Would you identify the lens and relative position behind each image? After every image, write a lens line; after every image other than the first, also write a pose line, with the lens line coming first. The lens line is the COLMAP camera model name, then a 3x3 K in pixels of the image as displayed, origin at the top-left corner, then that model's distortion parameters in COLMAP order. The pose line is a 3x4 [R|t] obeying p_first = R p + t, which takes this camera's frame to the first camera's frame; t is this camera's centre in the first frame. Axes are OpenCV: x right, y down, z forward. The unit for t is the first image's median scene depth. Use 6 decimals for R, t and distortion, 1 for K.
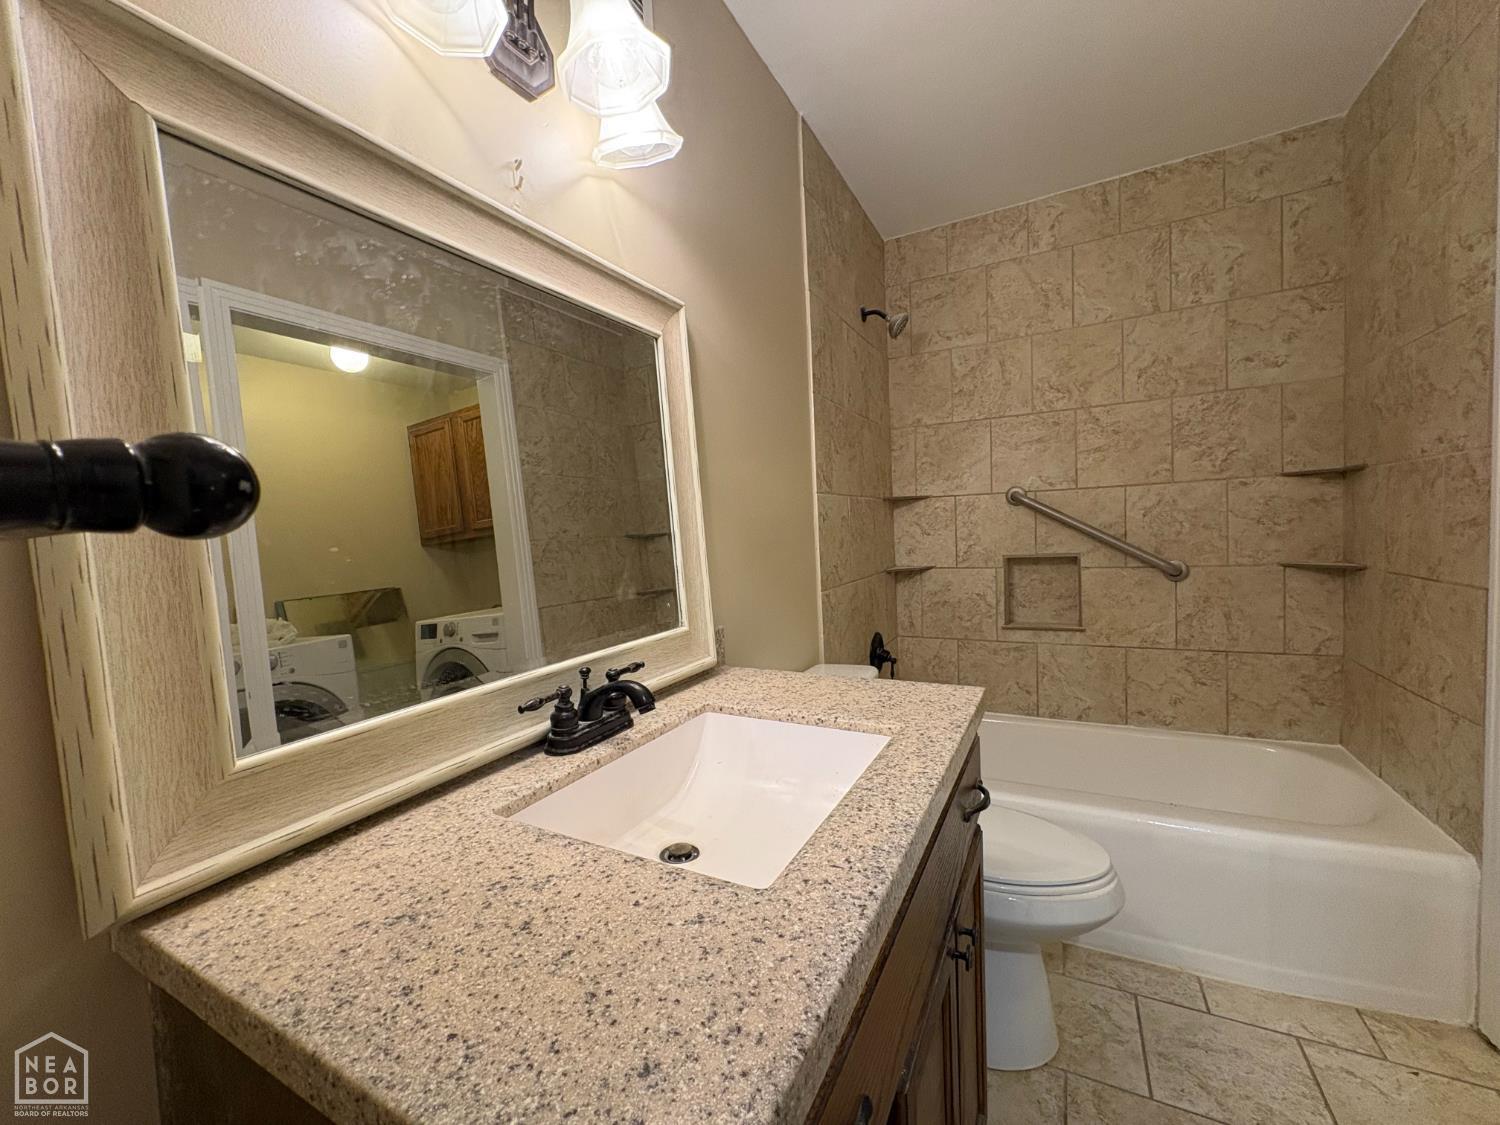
lens RADIAL K [[596.4, 0, 750.0], [0, 596.4, 562.5], [0, 0, 1]] dist [-0.000080, -0.000106]
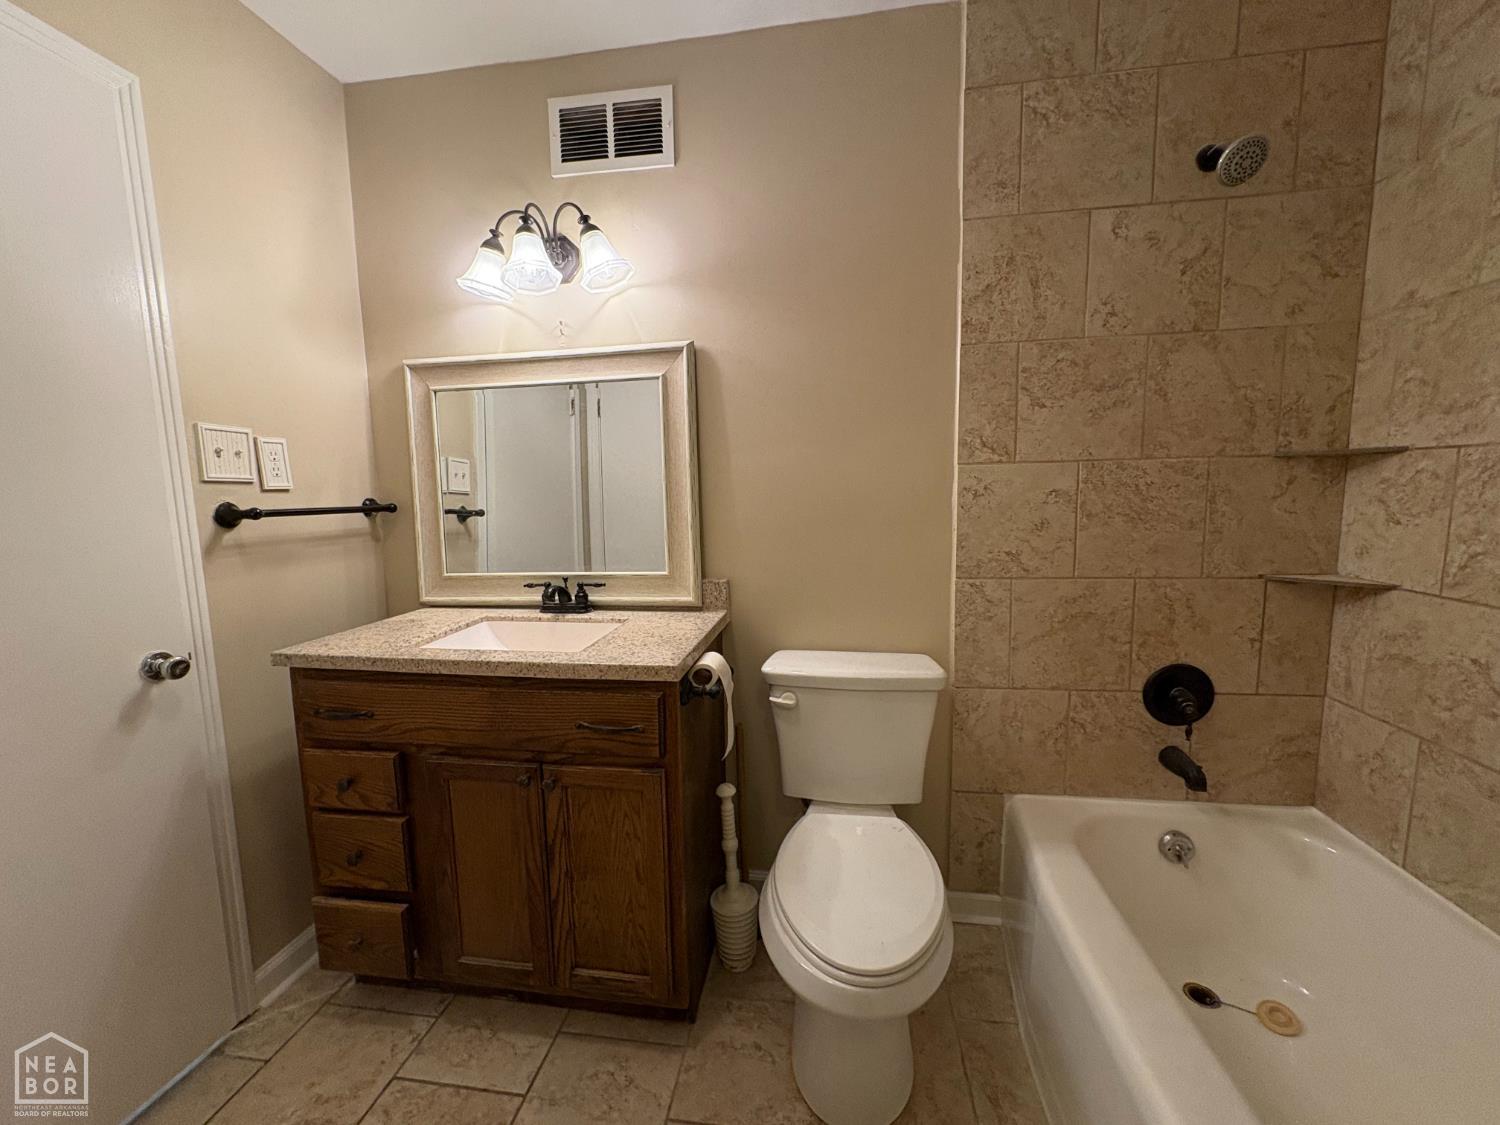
lens RADIAL K [[596.4, 0, 750.0], [0, 596.4, 562.5], [0, 0, 1]] dist [-0.000080, -0.000106]
pose [[0.335906, 0.150529, -0.929789, 1.180115], [-0.044552, 0.988581, 0.143952, -0.123813], [0.940841, -0.006931, 0.338776, 0.599521]]
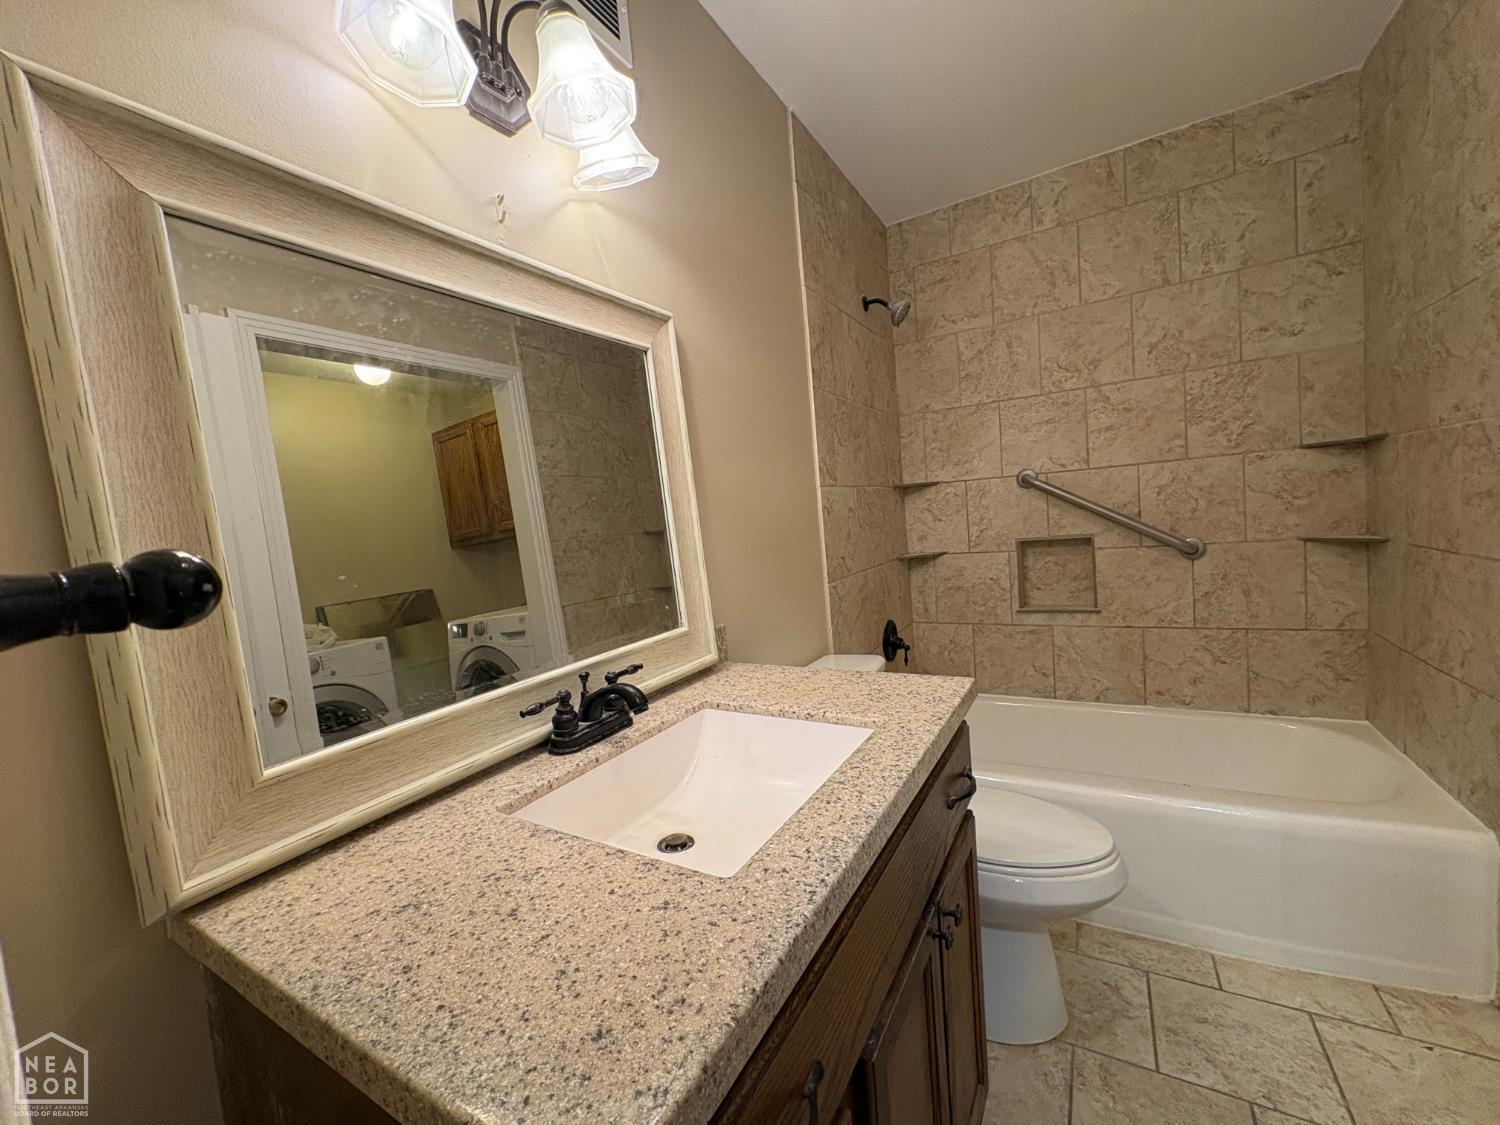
lens RADIAL K [[596.4, 0, 750.0], [0, 596.4, 562.5], [0, 0, 1]] dist [-0.000080, -0.000106]
pose [[0.998198, -0.036414, -0.047695, 0.051670], [0.037511, 0.999047, 0.022307, -0.021397], [0.046838, -0.024056, 0.998613, -0.031578]]
